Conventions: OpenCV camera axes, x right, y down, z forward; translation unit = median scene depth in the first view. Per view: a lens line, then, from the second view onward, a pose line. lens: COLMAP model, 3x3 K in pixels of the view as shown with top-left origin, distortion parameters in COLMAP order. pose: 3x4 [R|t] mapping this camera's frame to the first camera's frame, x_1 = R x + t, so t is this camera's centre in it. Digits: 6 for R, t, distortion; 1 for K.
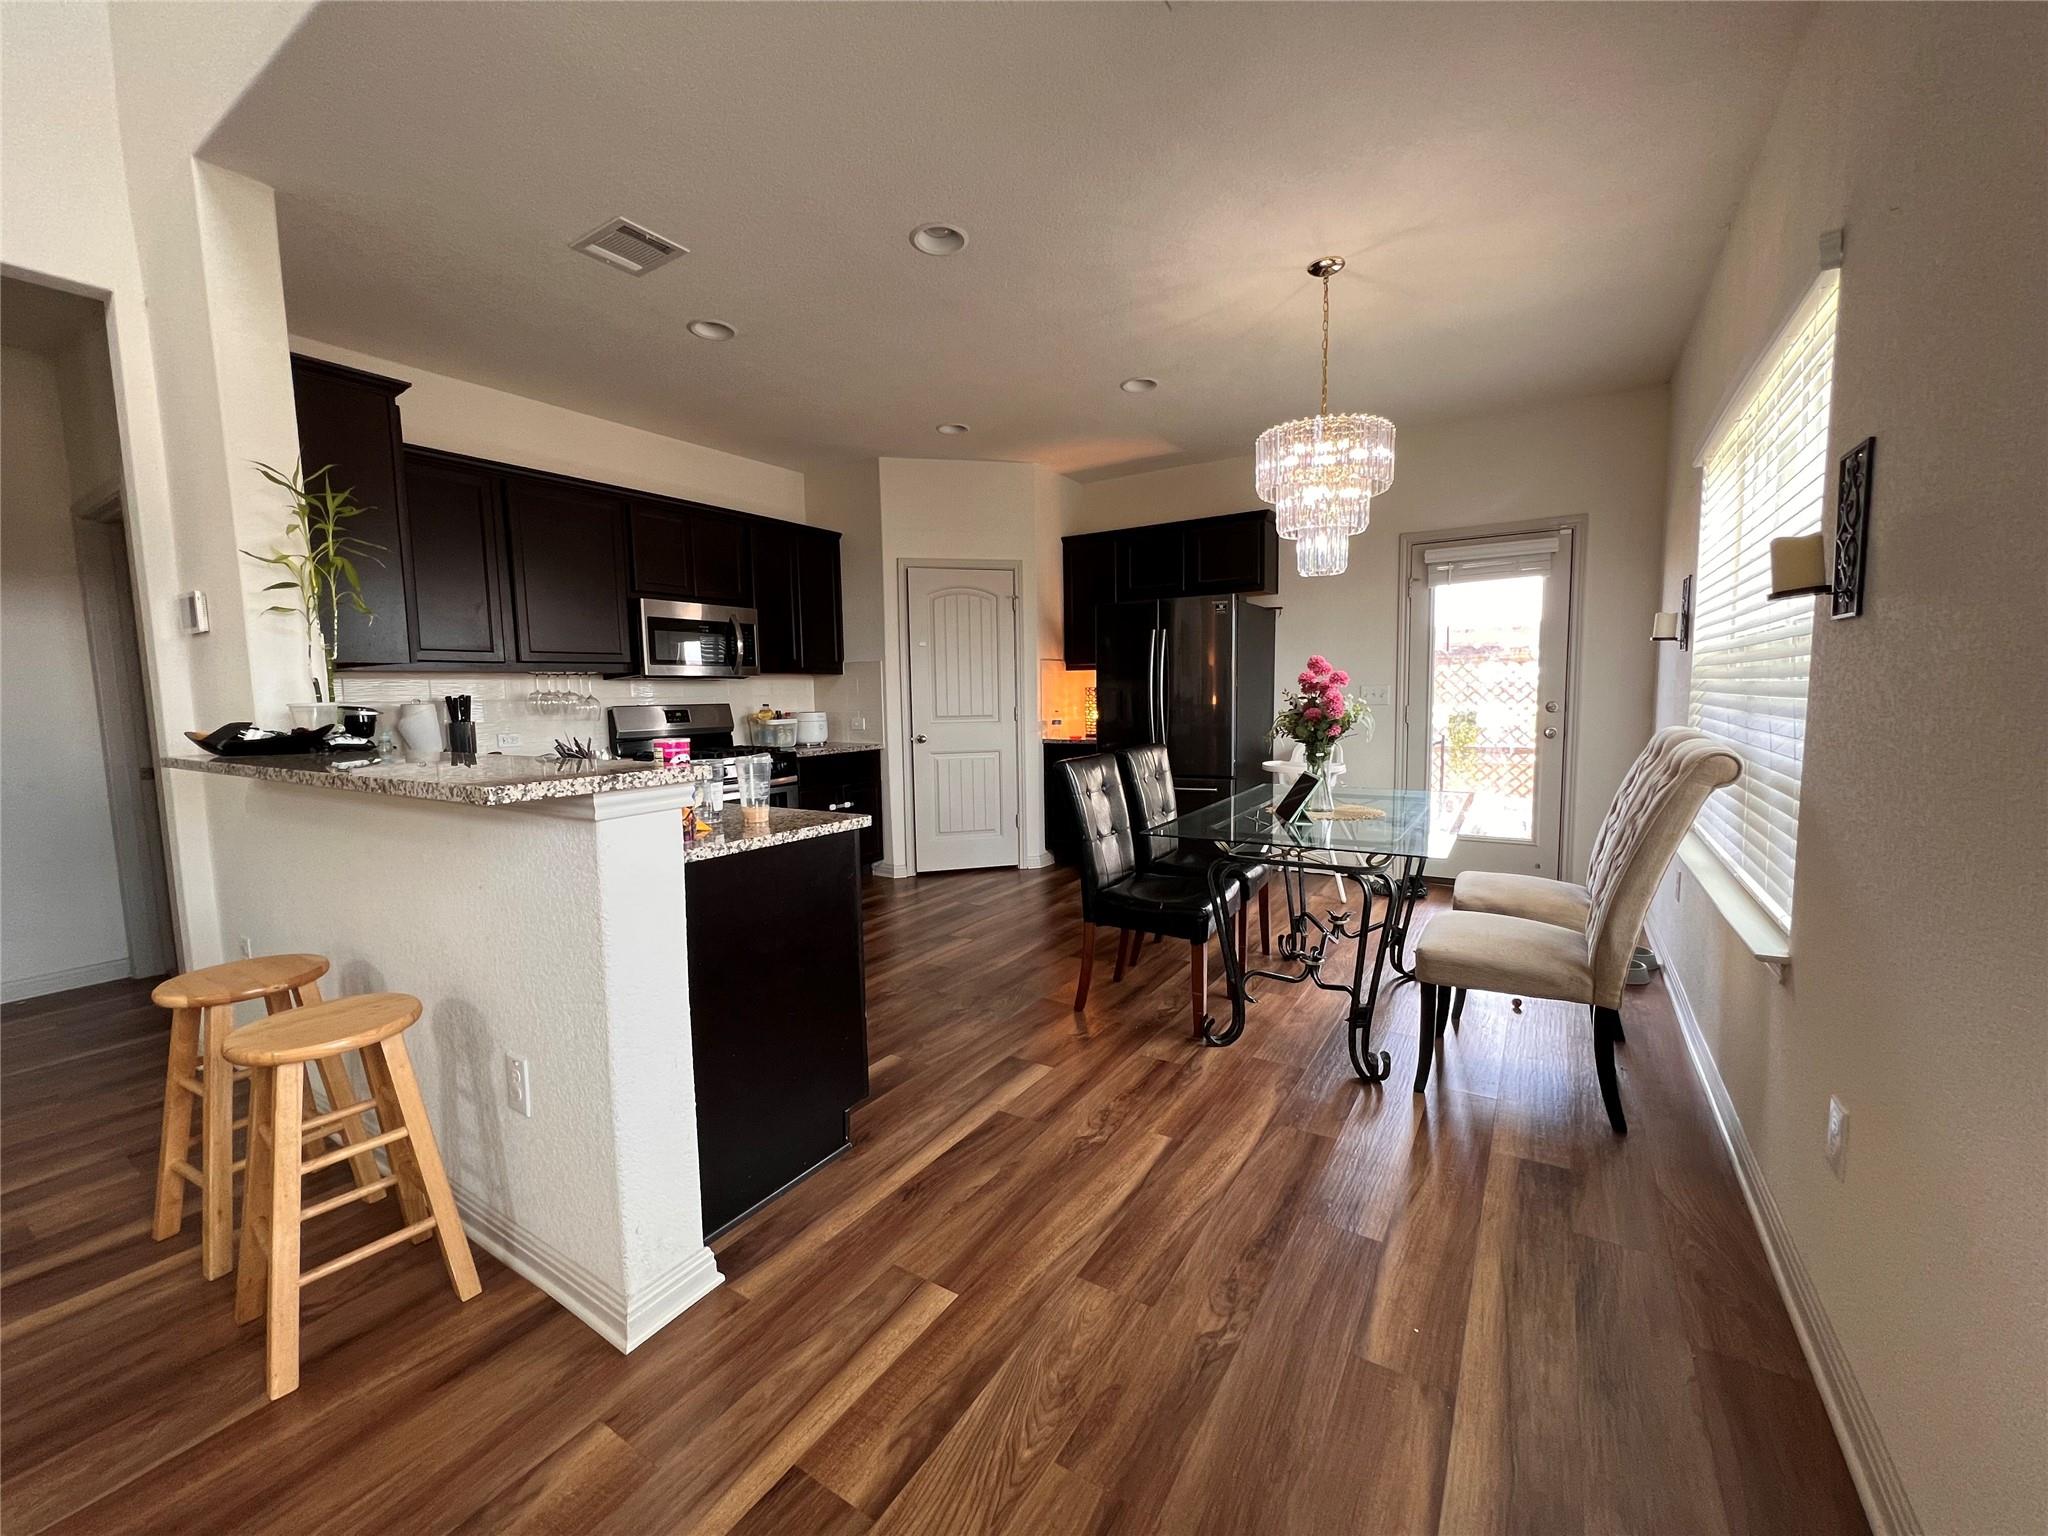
lens RADIAL K [[801.1, 0, 1024.0], [0, 801.1, 768.0], [0, 0, 1]] dist [-0.000959, -0.000073]
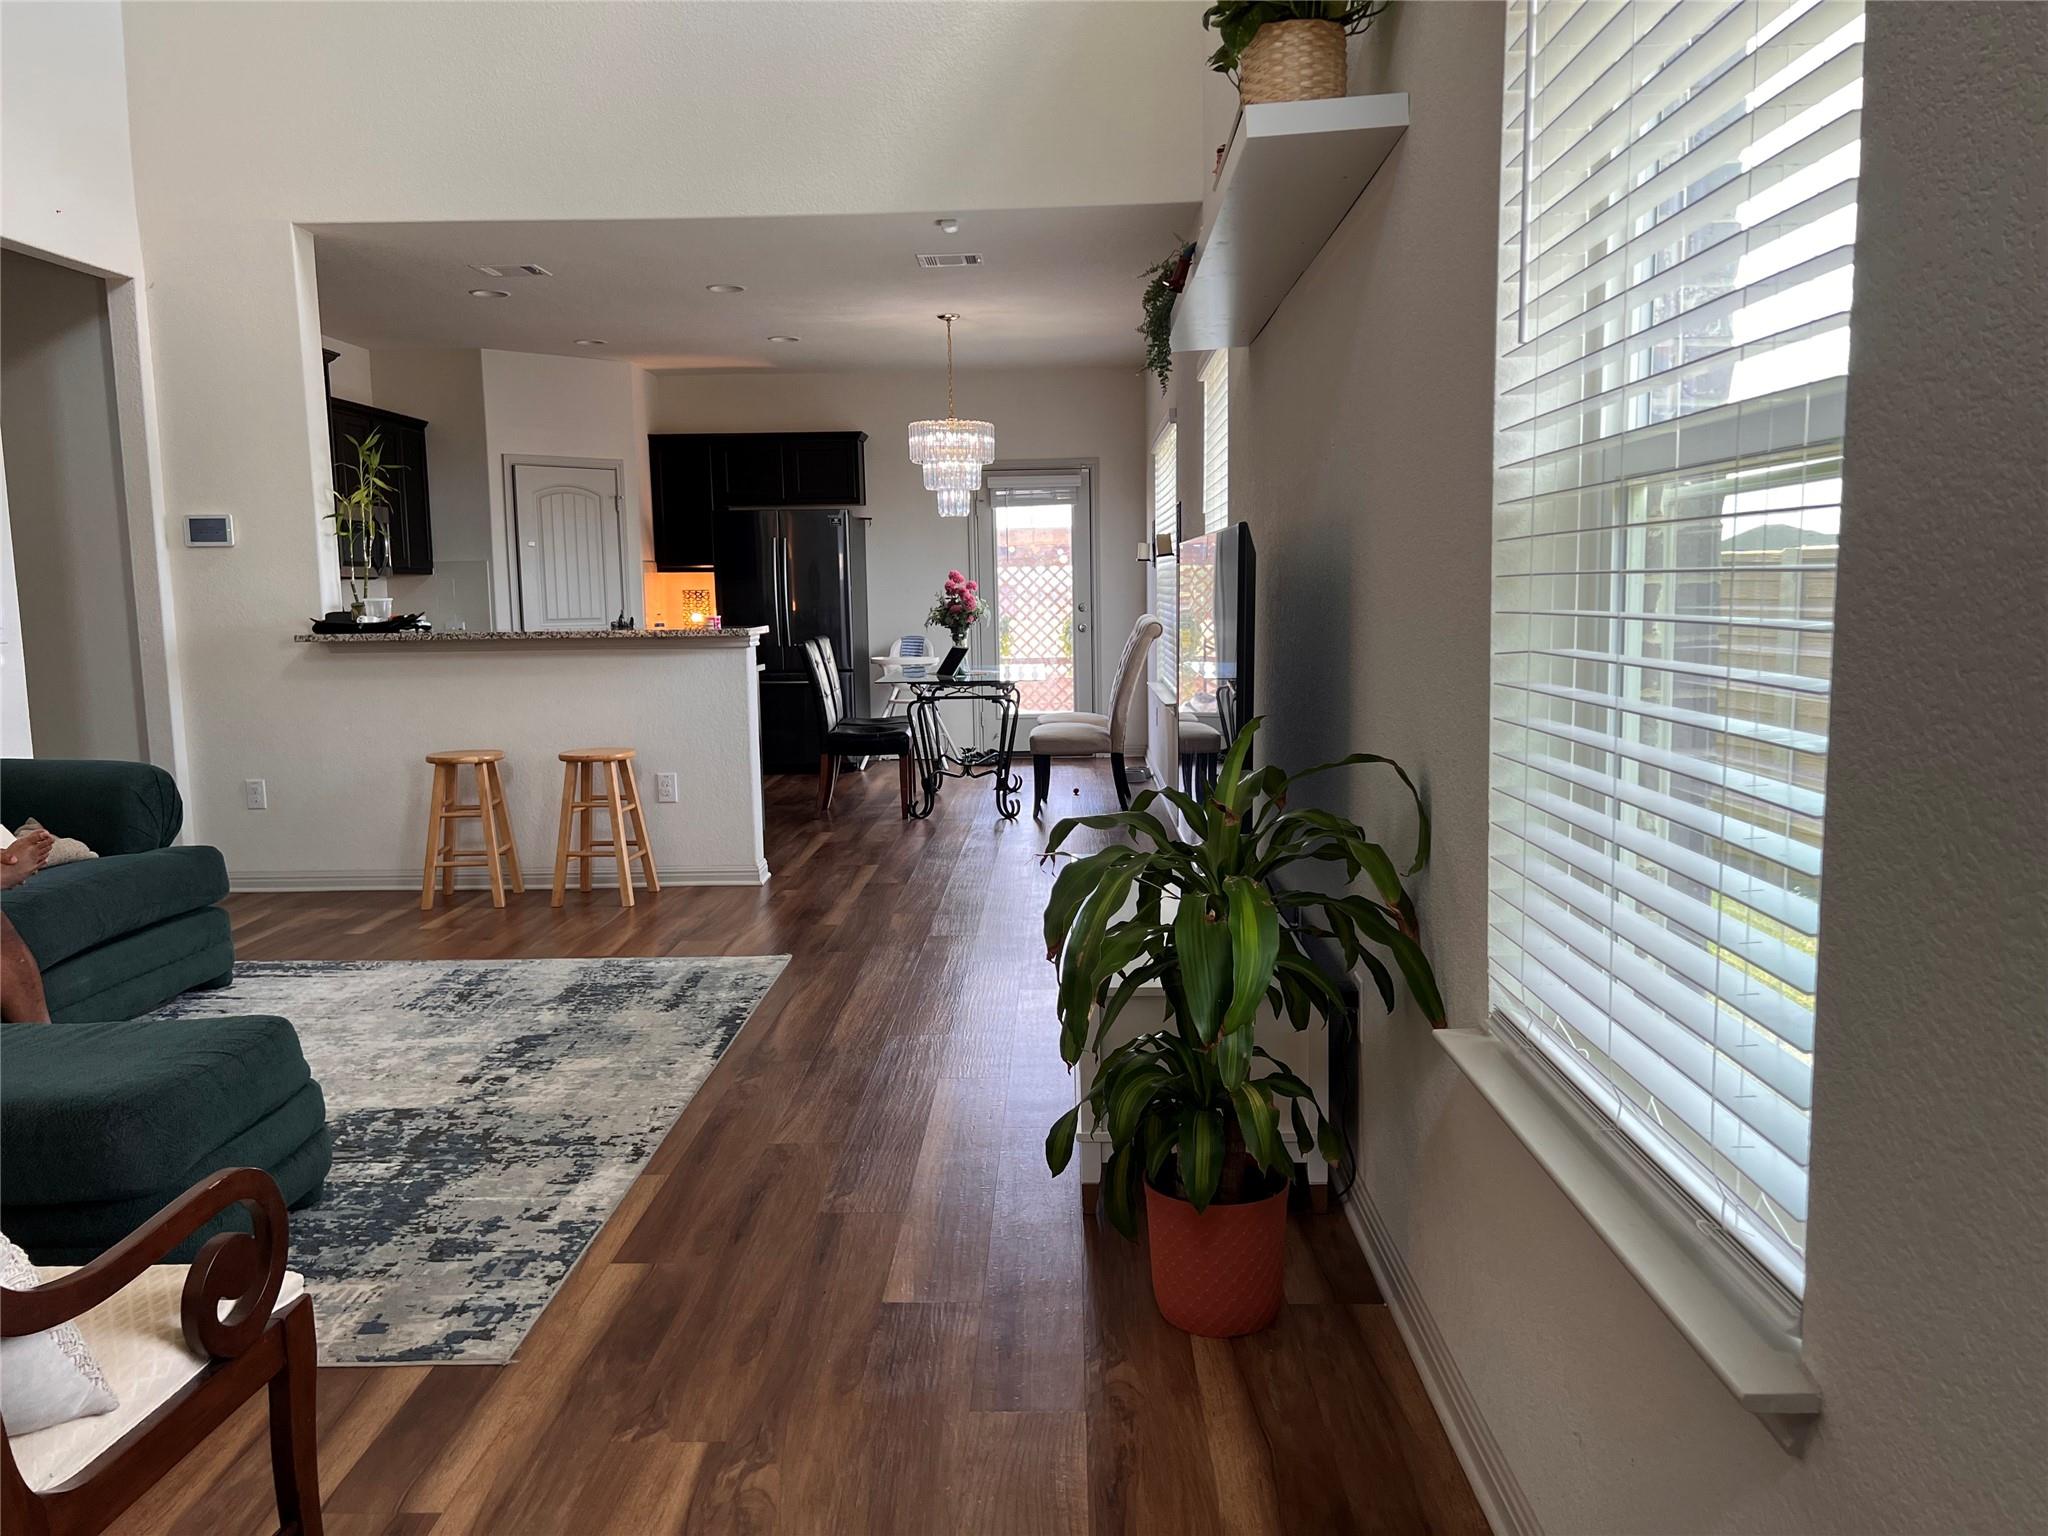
lens RADIAL K [[1591.9, 0, 1024.0], [0, 1591.9, 768.0], [0, 0, 1]] dist [0.002902, -0.000277]
pose [[0.851136, -0.055695, 0.521982, -0.775501], [0.049718, 0.998439, 0.025463, 0.113180], [-0.522585, 0.004280, 0.852576, -1.137672]]
